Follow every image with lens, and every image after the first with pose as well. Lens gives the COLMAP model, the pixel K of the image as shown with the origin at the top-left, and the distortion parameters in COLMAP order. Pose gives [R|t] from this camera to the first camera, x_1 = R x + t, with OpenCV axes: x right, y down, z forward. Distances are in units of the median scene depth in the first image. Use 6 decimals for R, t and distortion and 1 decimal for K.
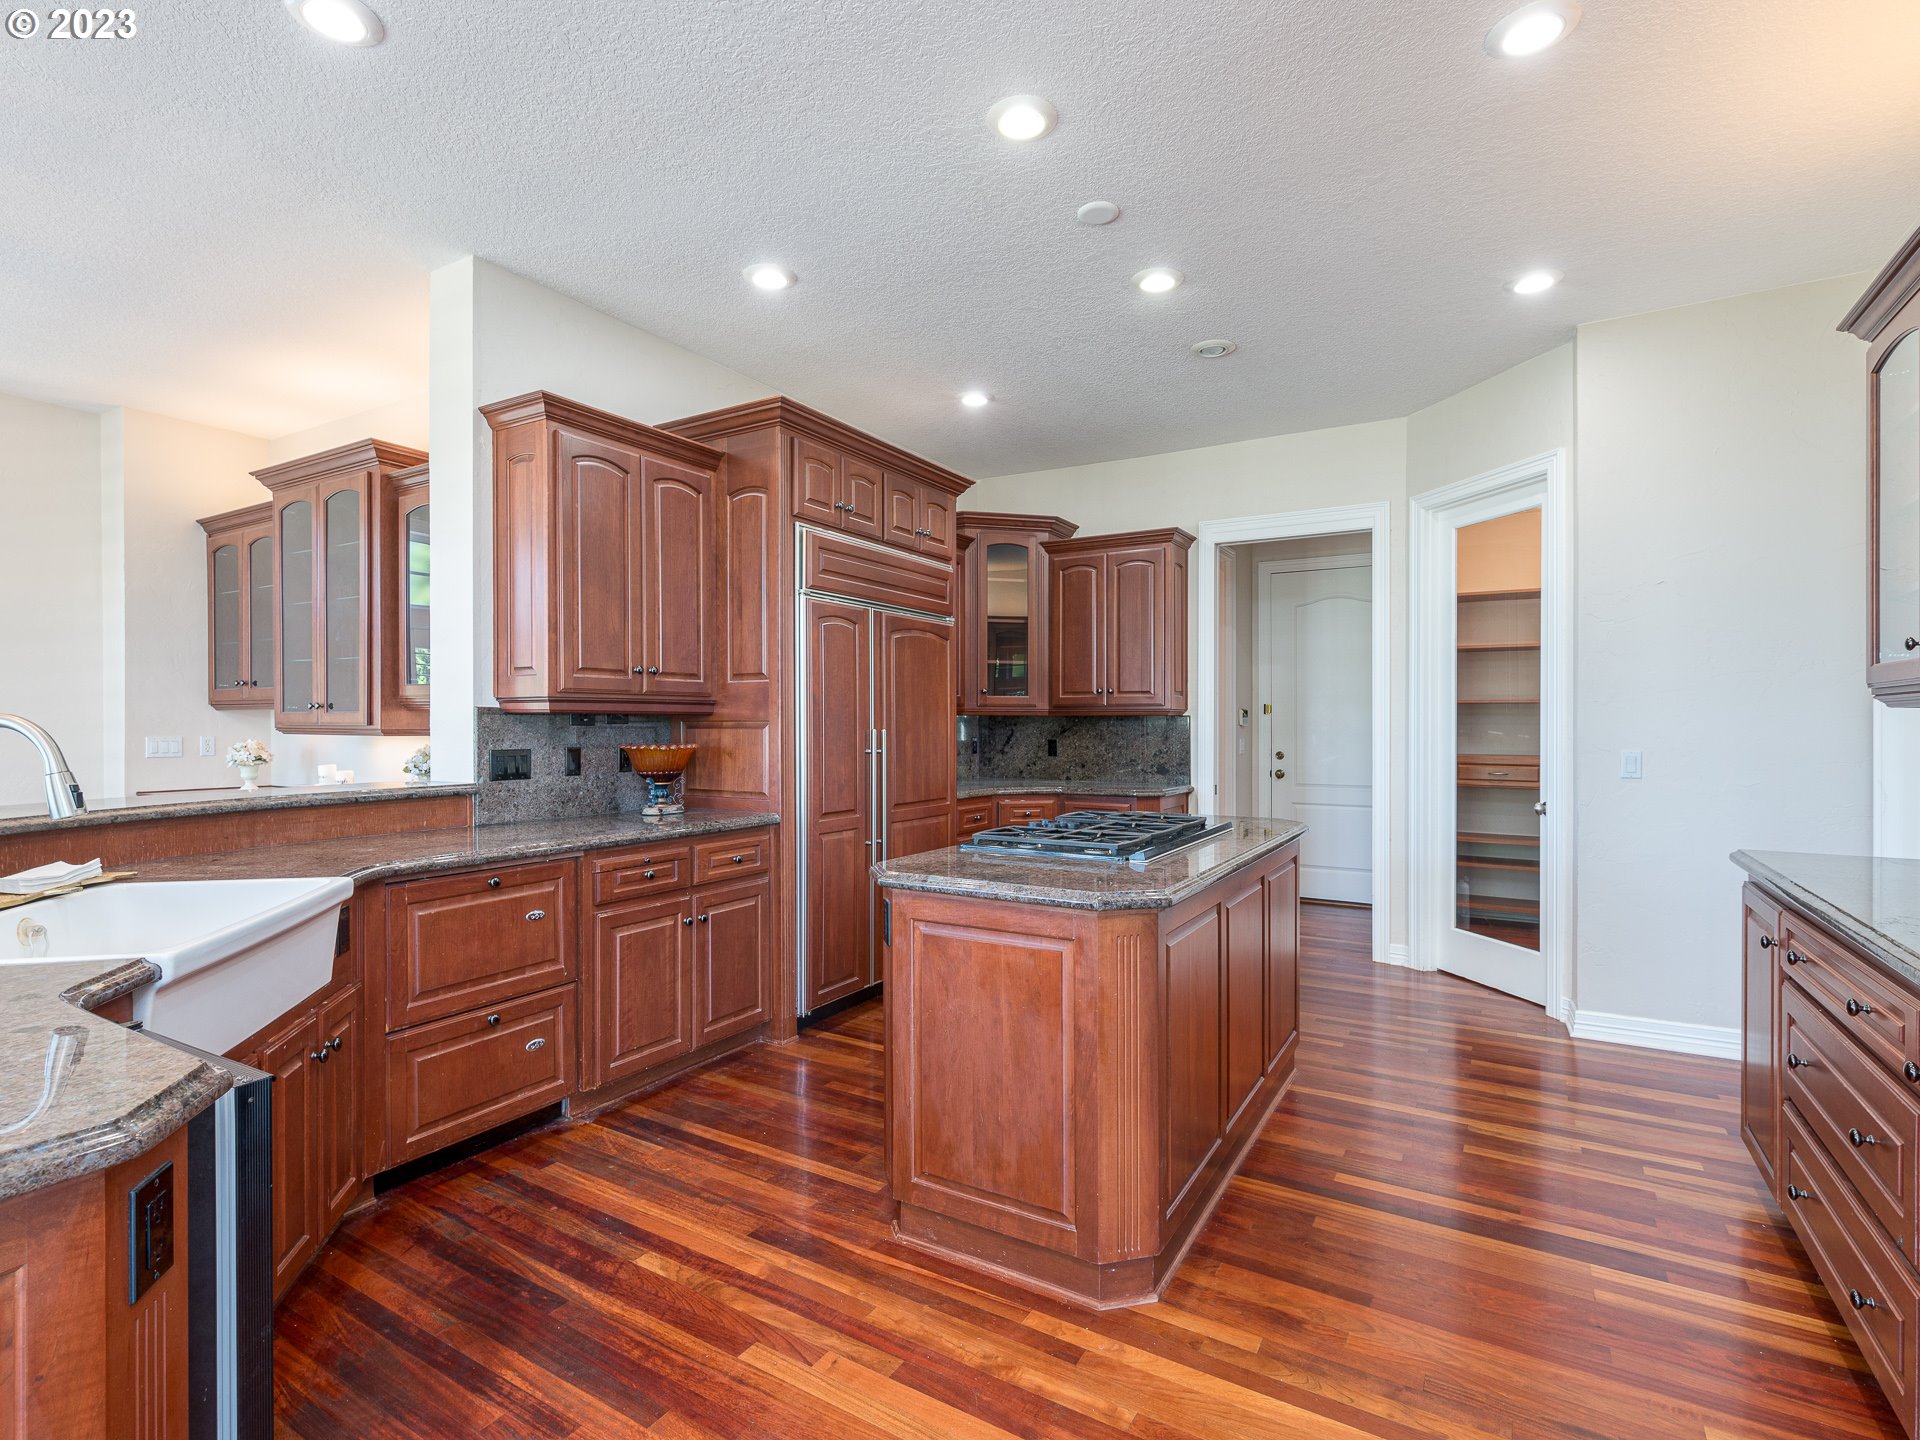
lens RADIAL K [[944.3, 0, 963.6], [0, 944.3, 724.7], [0, 0, 1]] dist [-0.002571, -0.000374]
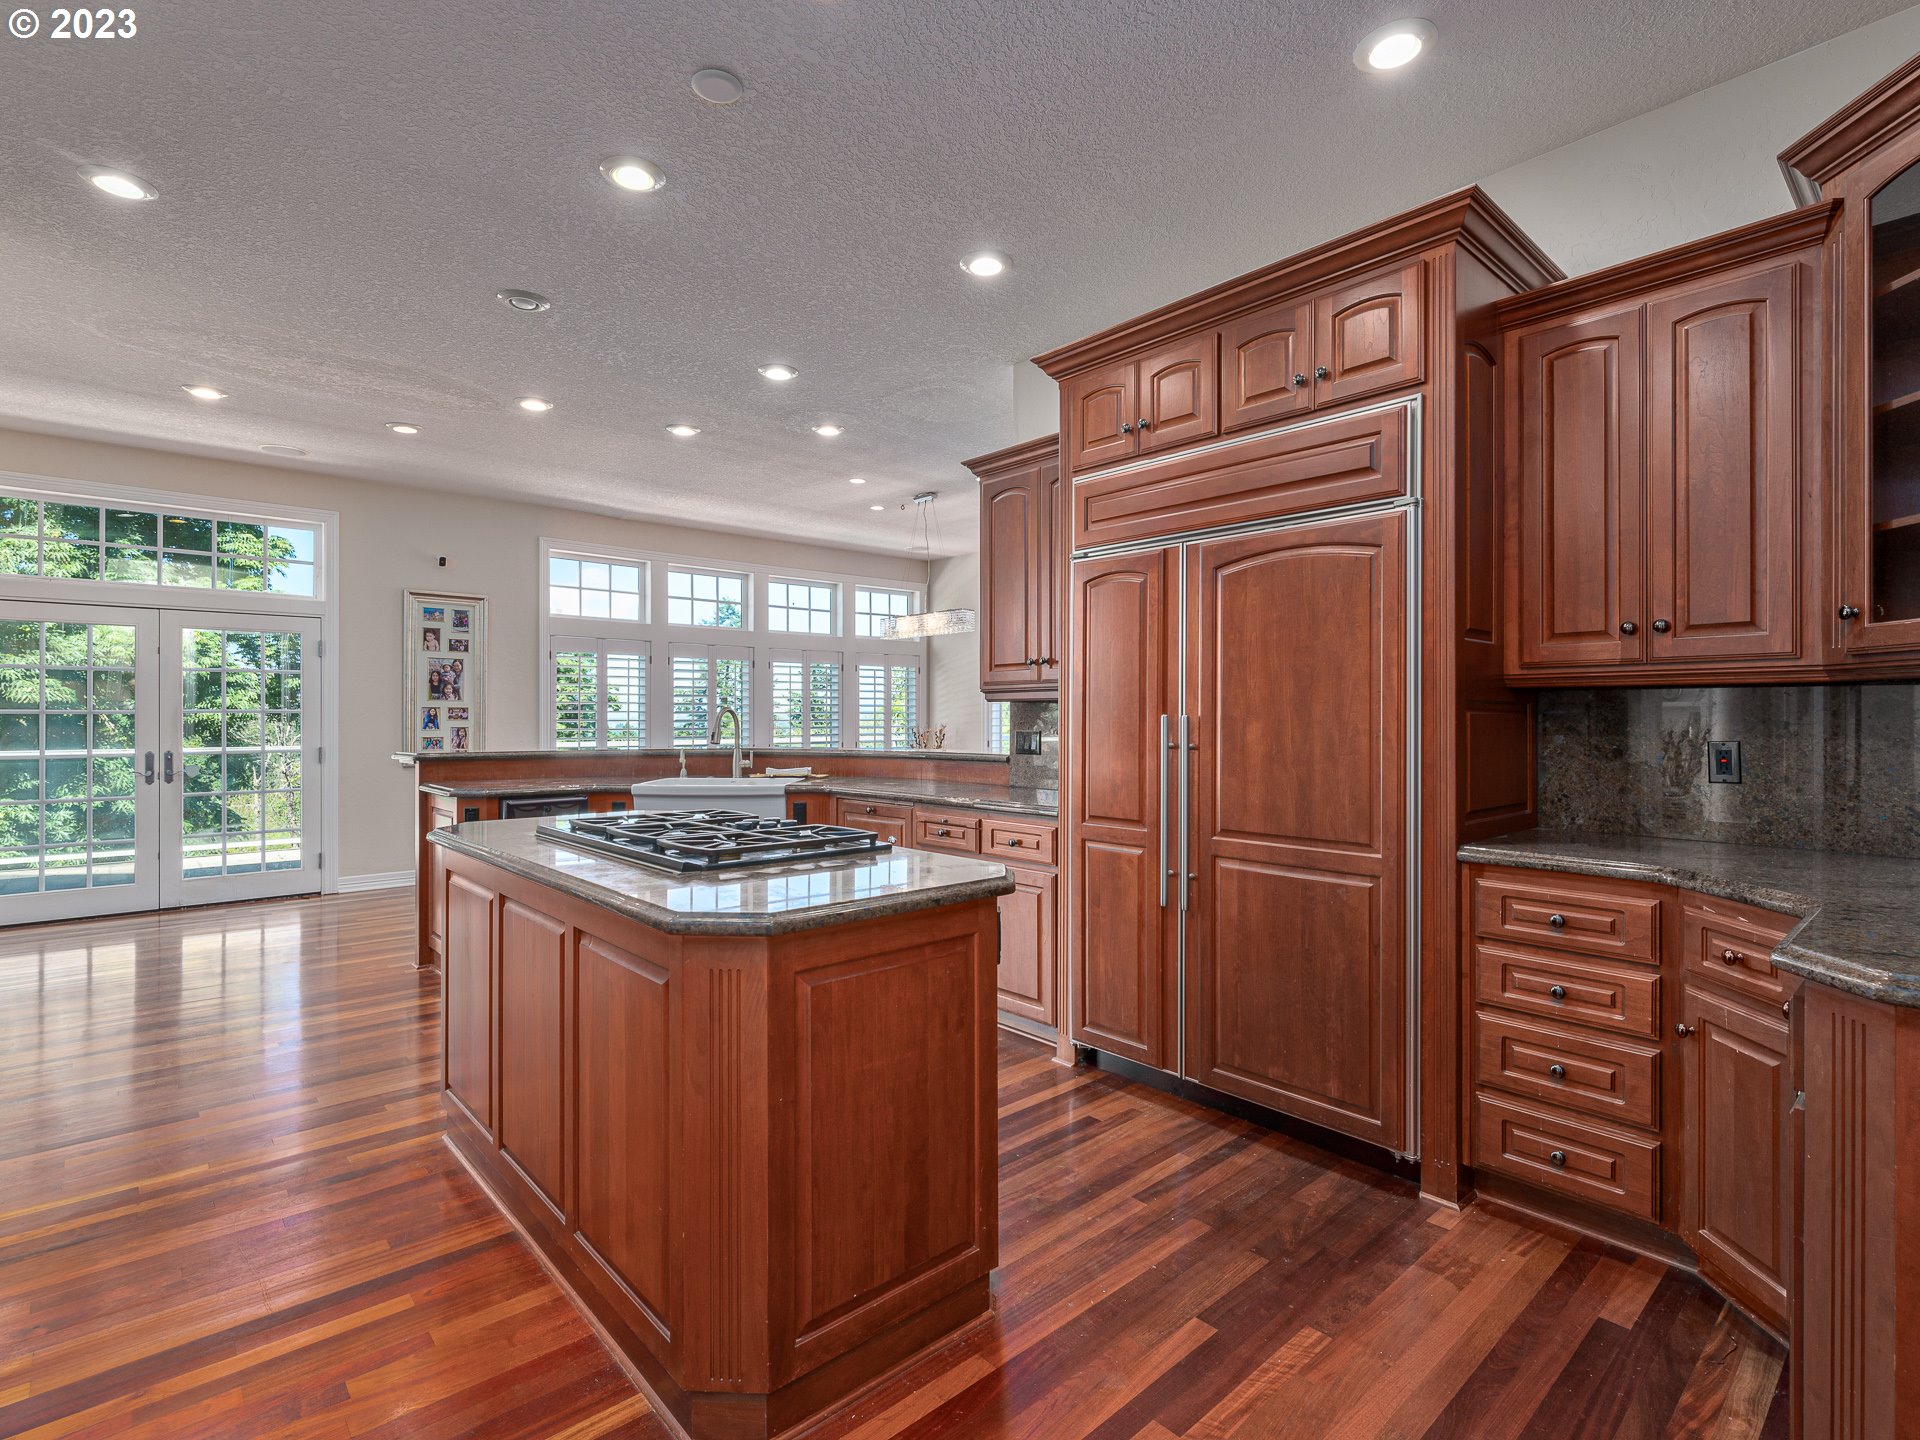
lens RADIAL K [[944.3, 0, 963.6], [0, 944.3, 724.7], [0, 0, 1]] dist [-0.002571, -0.000374]
pose [[-0.299467, 0.011753, -0.954034, 0.693554], [0.003813, 0.999931, 0.011121, 0.004825], [0.954099, -0.000307, -0.299491, 1.167663]]
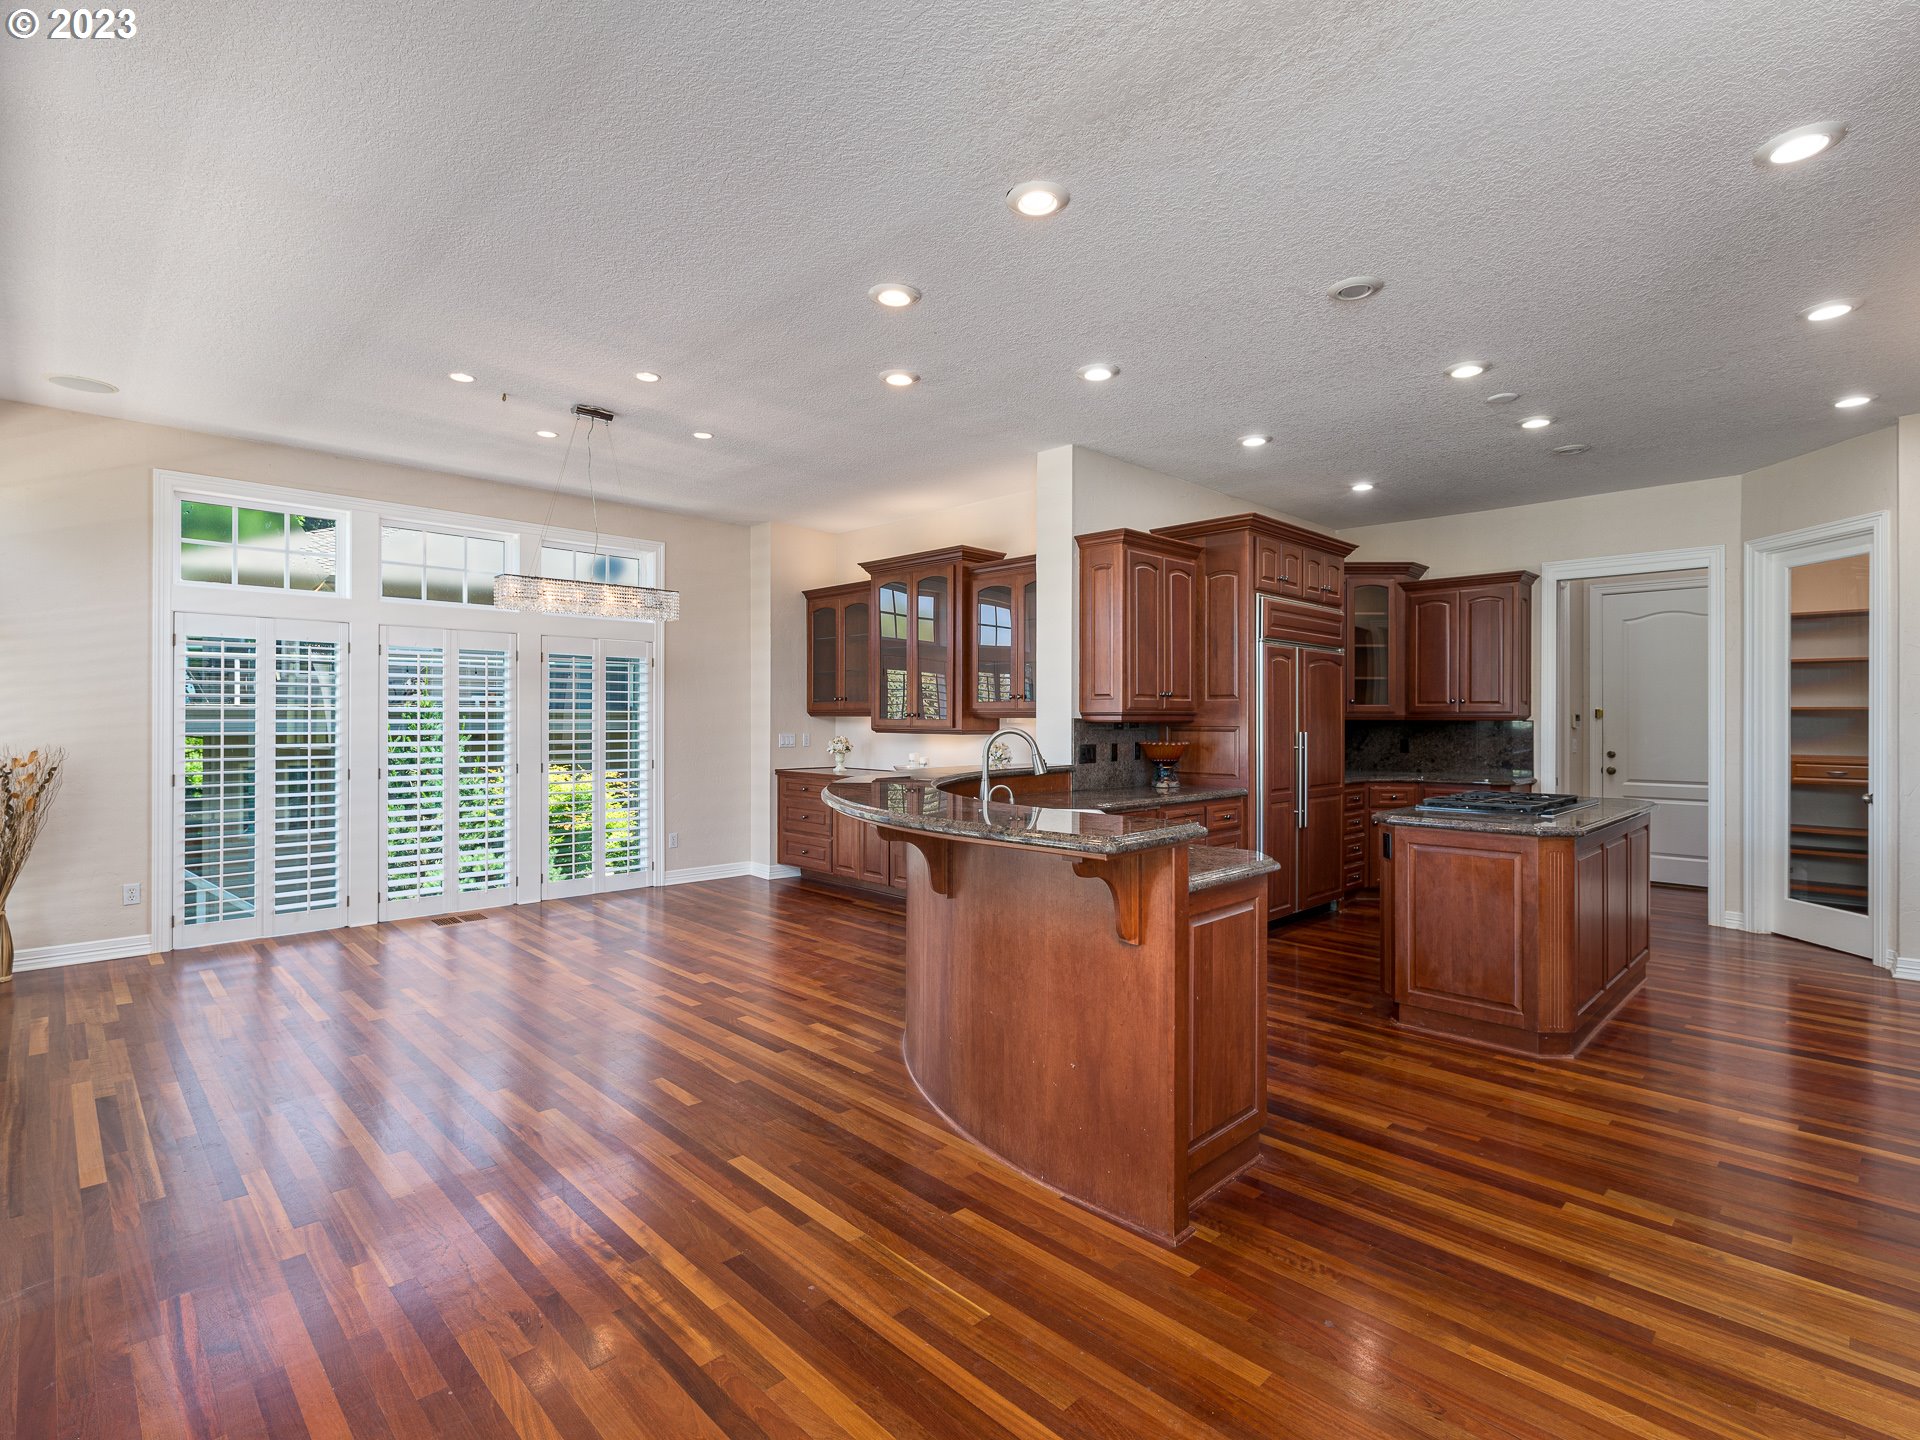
lens RADIAL K [[930.3, 0, 964.5], [0, 930.3, 718.4], [0, 0, 1]] dist [-0.002035, 0.000088]
pose [[0.966436, 0.001200, -0.256906, -0.245169], [-0.002000, 0.999994, -0.002853, -0.011964], [0.256901, 0.003271, 0.966432, -0.532713]]
